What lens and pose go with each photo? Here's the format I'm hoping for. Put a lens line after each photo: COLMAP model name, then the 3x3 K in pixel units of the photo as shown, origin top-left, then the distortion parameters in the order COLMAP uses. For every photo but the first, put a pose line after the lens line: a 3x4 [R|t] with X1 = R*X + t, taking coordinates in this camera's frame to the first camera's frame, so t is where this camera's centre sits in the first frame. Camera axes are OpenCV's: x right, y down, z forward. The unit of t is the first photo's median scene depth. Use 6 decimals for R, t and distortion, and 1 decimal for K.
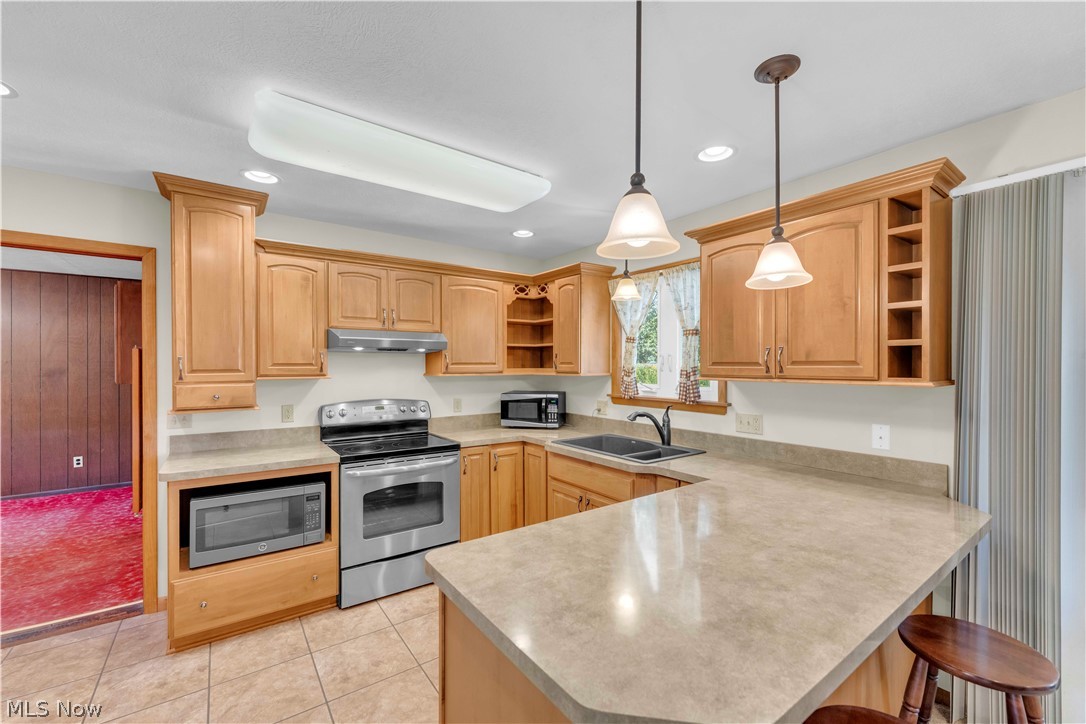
lens RADIAL K [[440.7, 0, 549.7], [0, 440.7, 366.8], [0, 0, 1]] dist [-0.002015, 0.000312]
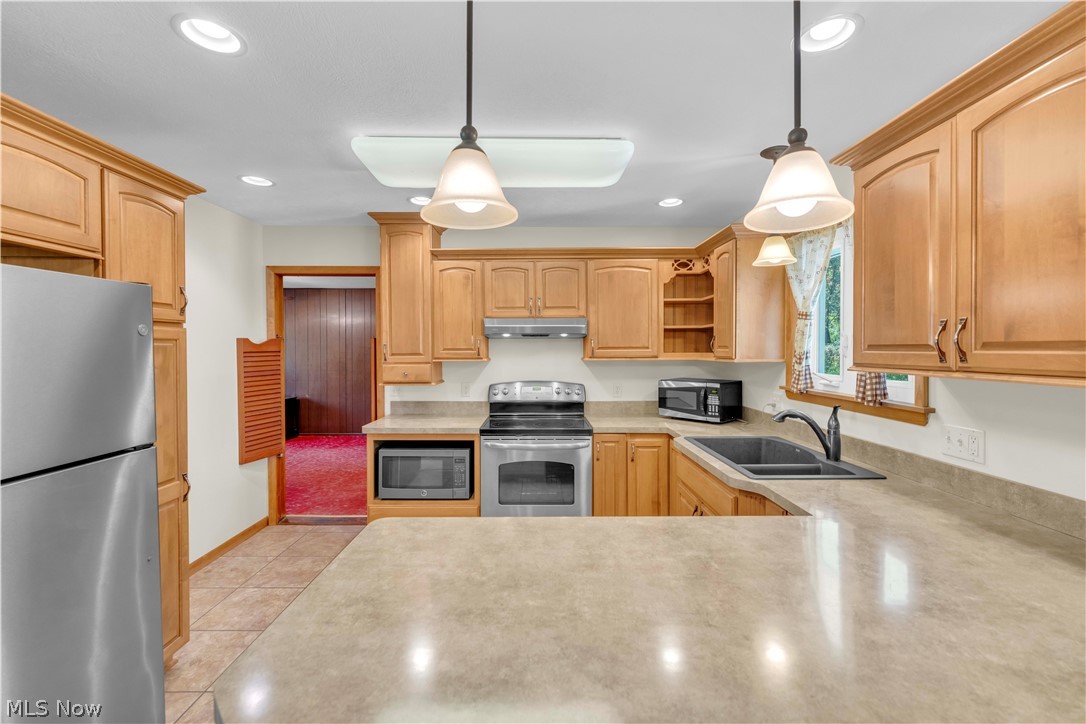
lens RADIAL K [[440.7, 0, 547.8], [0, 440.7, 356.7], [0, 0, 1]] dist [-0.002015, 0.000312]
pose [[0.813645, 0.007649, -0.581311, 0.304891], [0.000470, 0.999904, 0.013816, -0.001489], [0.581361, -0.011515, 0.813564, 0.145718]]
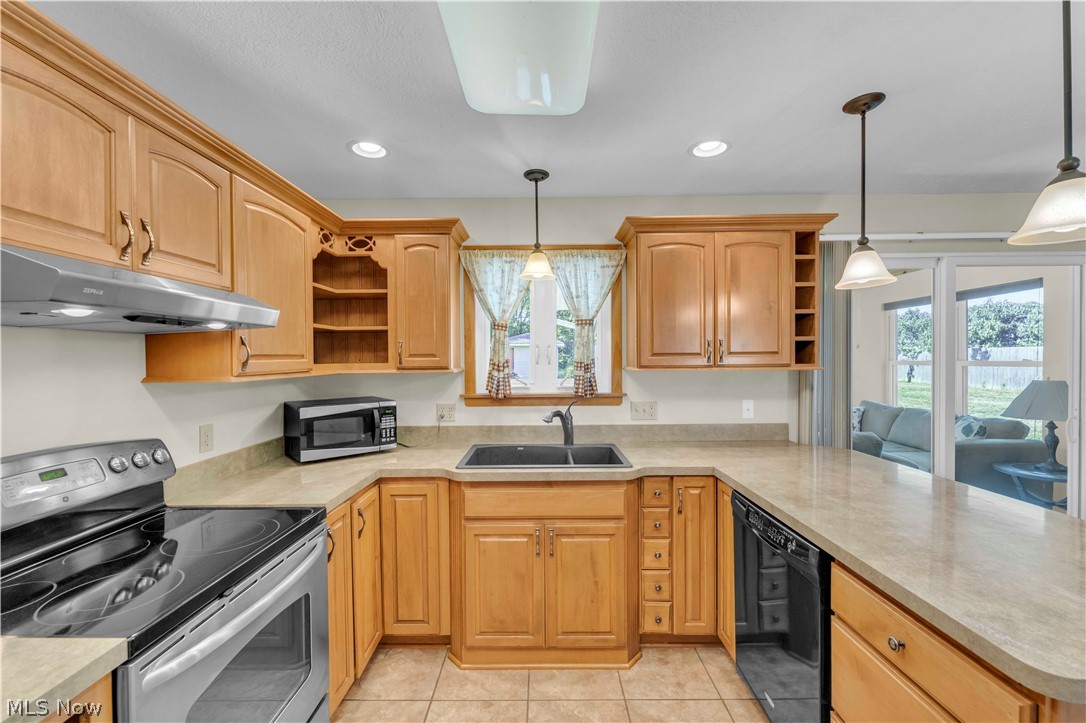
lens RADIAL K [[440.7, 0, 546.0], [0, 440.7, 364.1], [0, 0, 1]] dist [-0.002015, 0.000312]
pose [[0.601706, -0.015244, 0.798572, -0.489751], [0.012544, 0.999875, 0.009635, 0.001794], [-0.798619, 0.004220, 0.601822, 0.494107]]
